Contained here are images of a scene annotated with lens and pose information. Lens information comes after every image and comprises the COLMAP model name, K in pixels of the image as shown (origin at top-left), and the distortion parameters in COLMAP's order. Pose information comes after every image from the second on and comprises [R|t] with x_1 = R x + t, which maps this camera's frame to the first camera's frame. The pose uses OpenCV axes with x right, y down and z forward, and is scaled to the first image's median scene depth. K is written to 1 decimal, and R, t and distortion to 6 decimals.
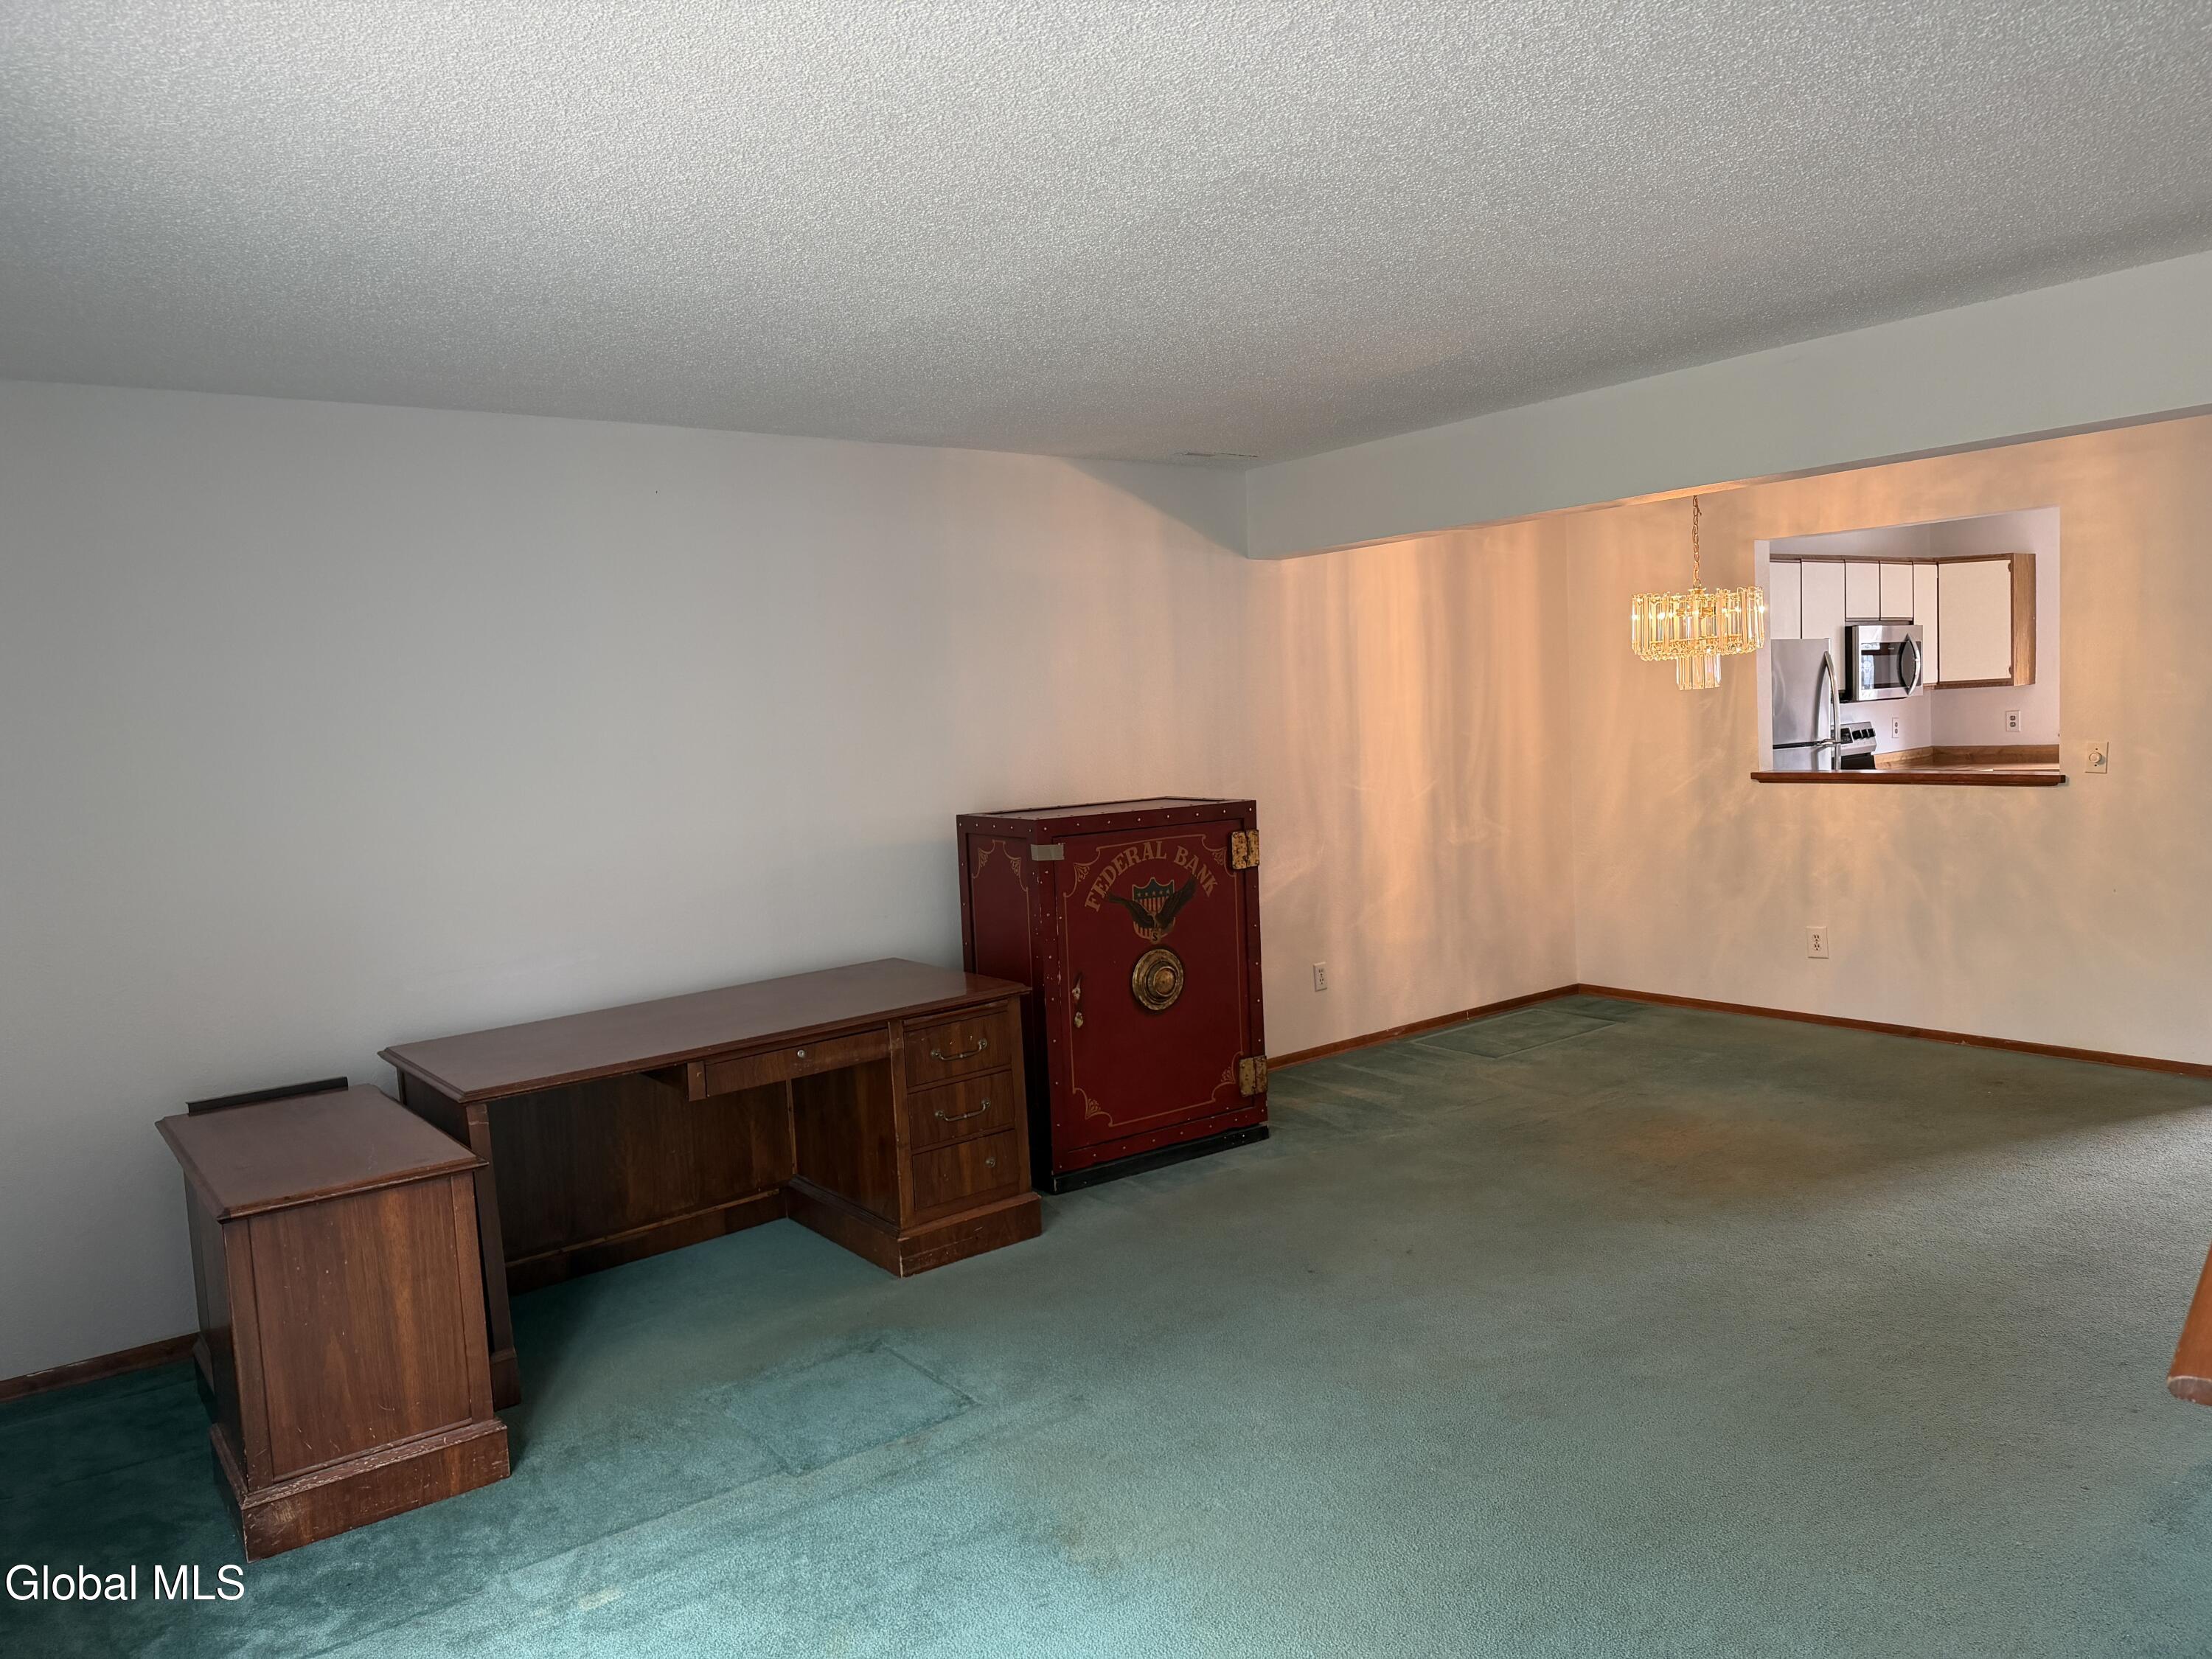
lens RADIAL K [[1535.6, 0, 1089.3], [0, 1535.6, 827.4], [0, 0, 1]] dist [0.072834, -0.096045]
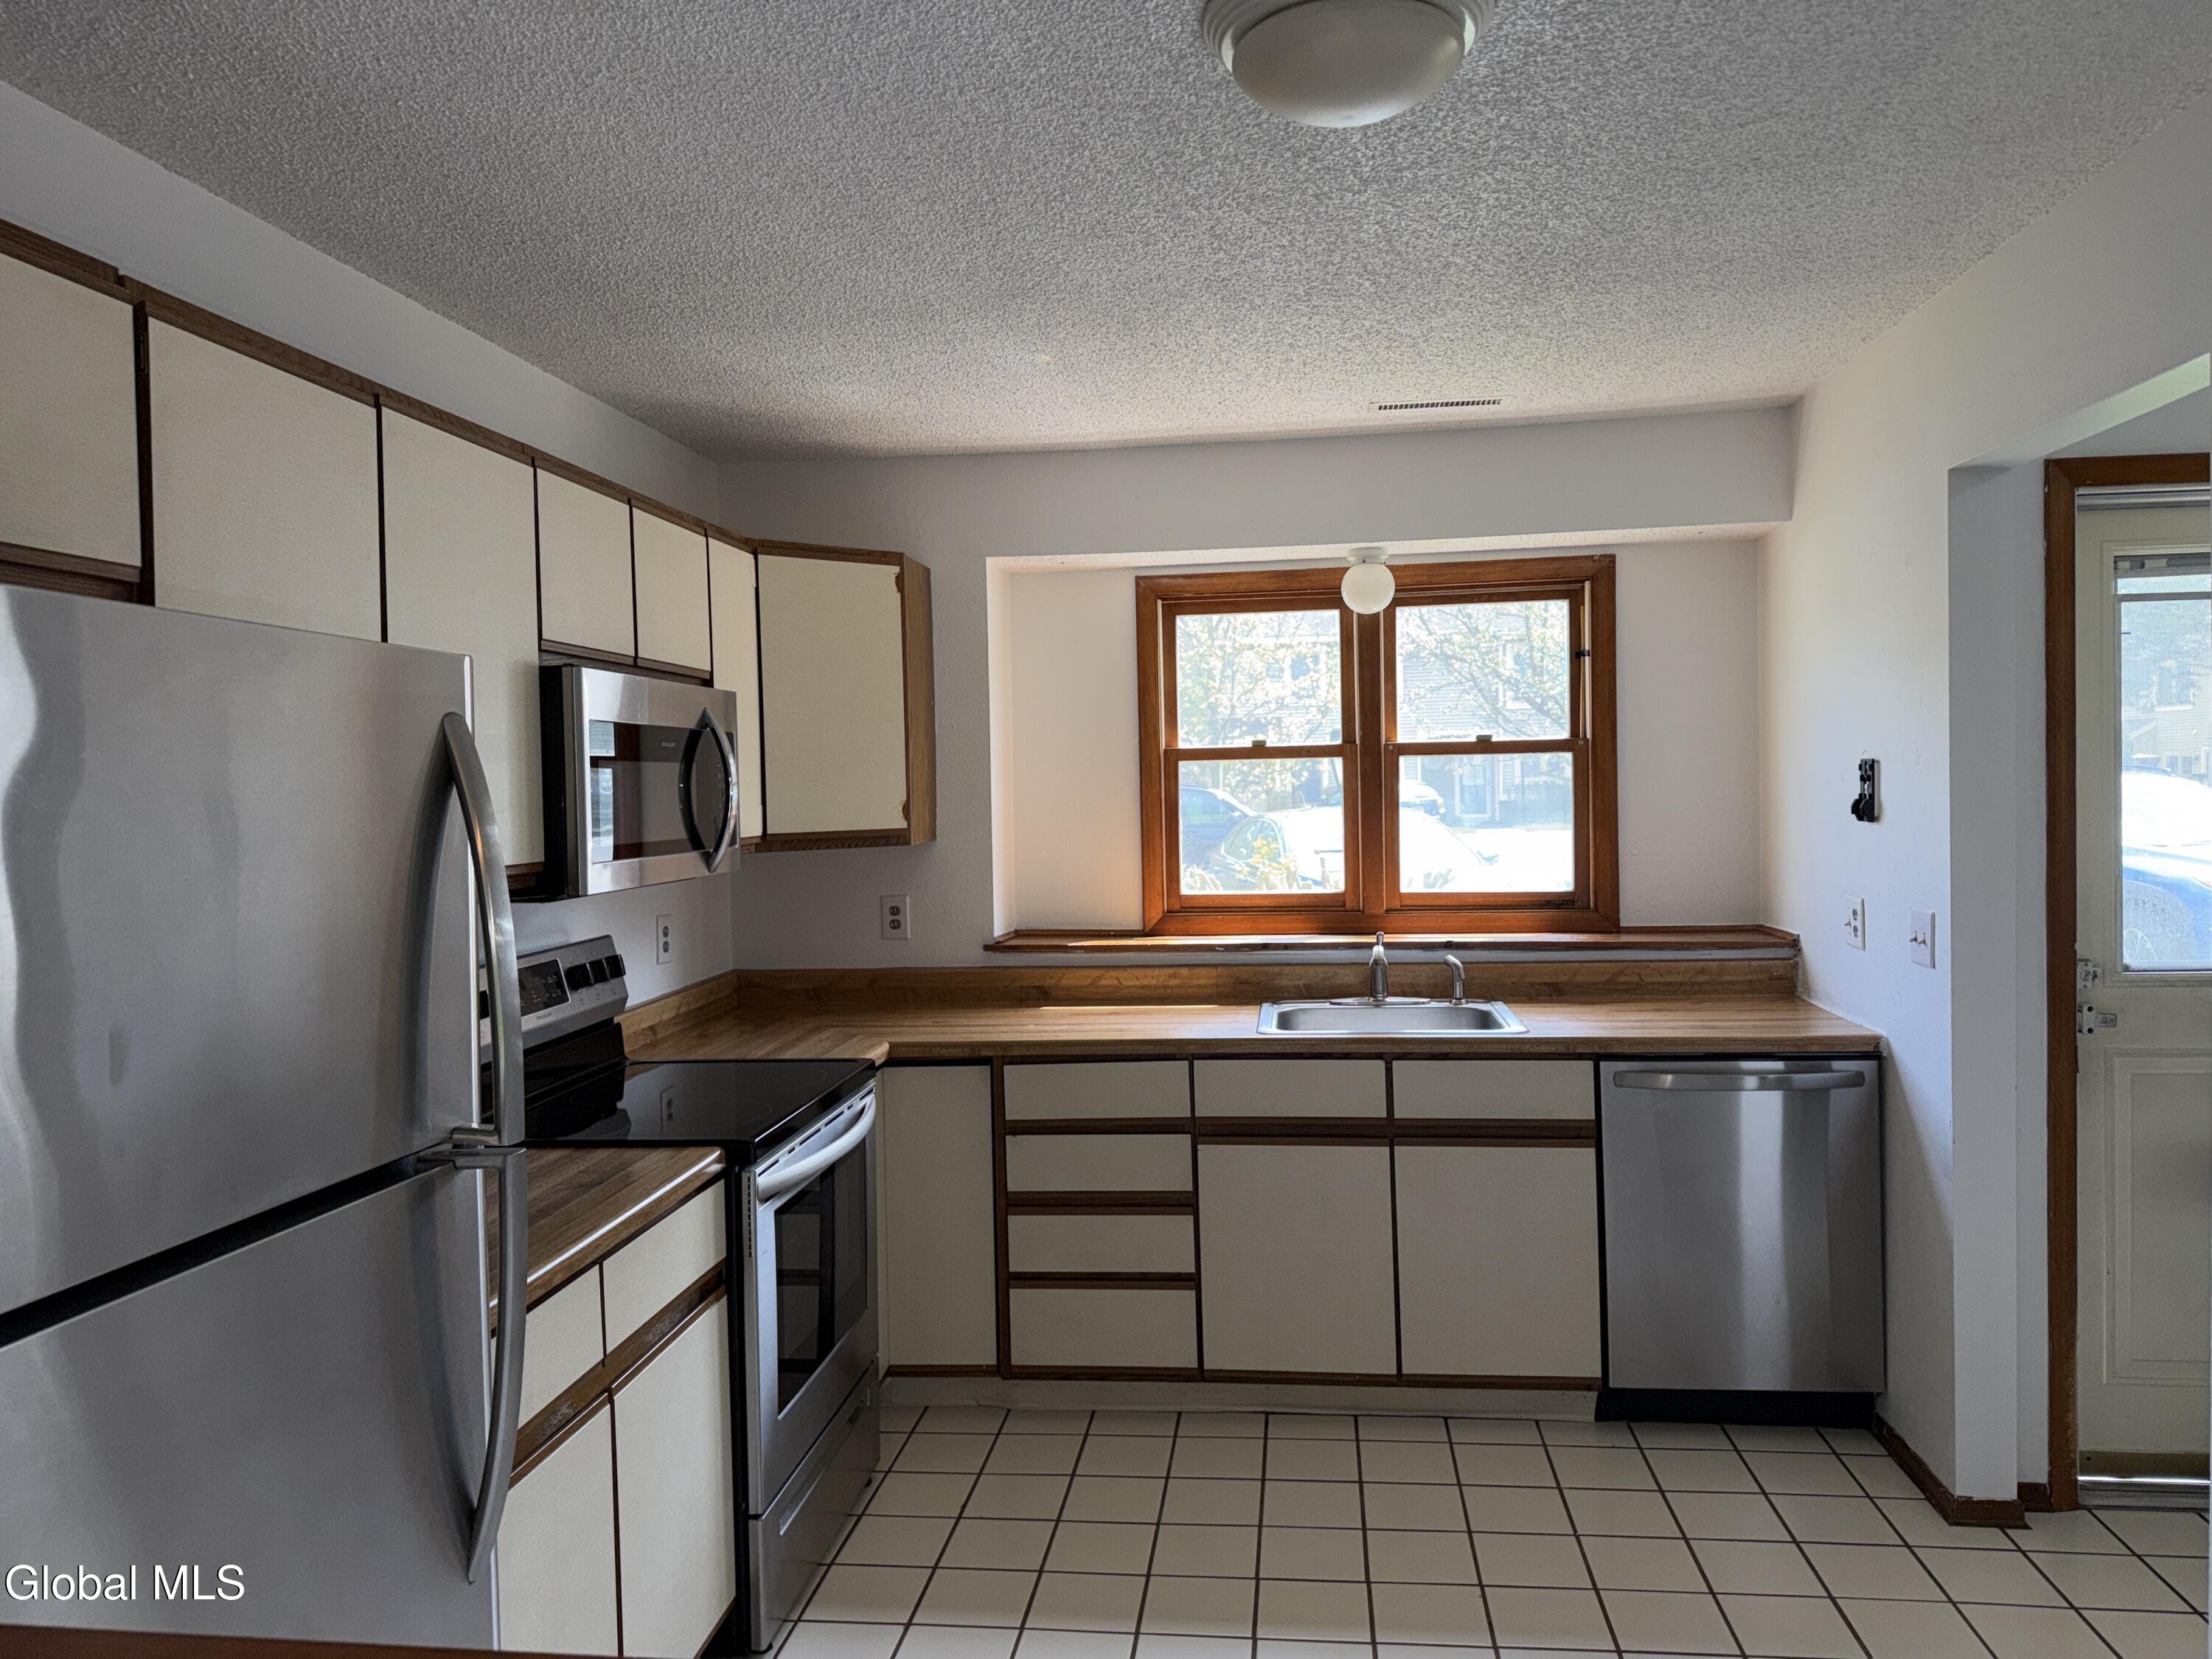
lens RADIAL K [[1535.6, 0, 1095.7], [0, 1535.6, 821.3], [0, 0, 1]] dist [0.072834, -0.096045]
pose [[0.714550, 0.023321, 0.699196, 0.328075], [0.030562, 0.997450, -0.064502, -0.068977], [-0.698917, 0.067458, 0.712015, 0.658088]]
